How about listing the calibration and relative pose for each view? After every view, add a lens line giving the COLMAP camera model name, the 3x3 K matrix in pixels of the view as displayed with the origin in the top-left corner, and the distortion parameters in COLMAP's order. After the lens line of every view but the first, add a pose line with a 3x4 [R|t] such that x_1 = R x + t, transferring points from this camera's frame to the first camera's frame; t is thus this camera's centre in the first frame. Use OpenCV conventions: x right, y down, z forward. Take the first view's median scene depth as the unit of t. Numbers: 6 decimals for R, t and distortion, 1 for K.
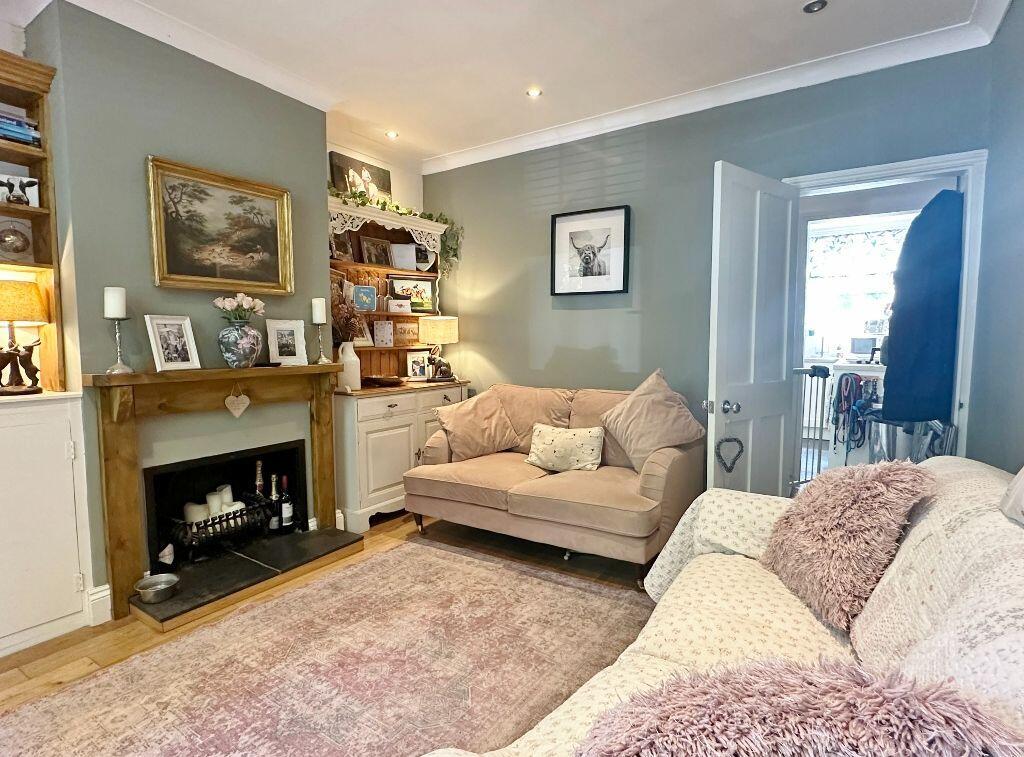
lens RADIAL K [[543.3, 0, 512.0], [0, 543.3, 378.5], [0, 0, 1]] dist [0.000656, 0.000216]
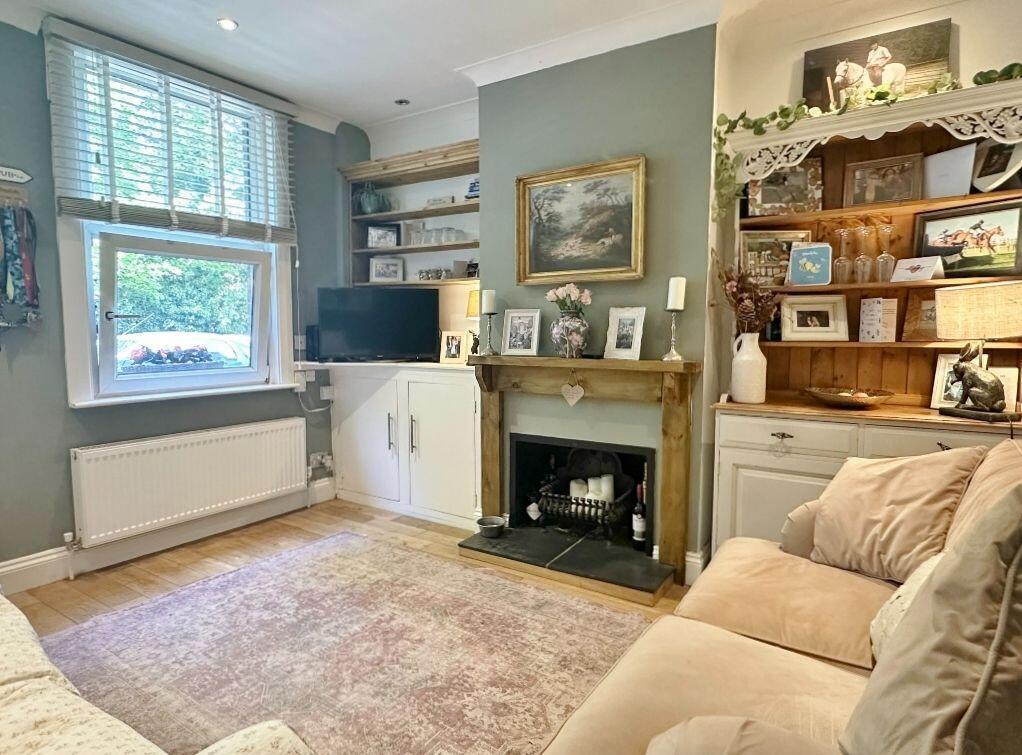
lens RADIAL K [[588.5, 0, 511.0], [0, 588.5, 377.5], [0, 0, 1]] dist [-0.000788, 0.000446]
pose [[-0.004373, 0.089583, -0.995970, 0.585500], [-0.070031, 0.993507, 0.089669, -0.072508], [0.997535, 0.070141, 0.001929, 0.878565]]
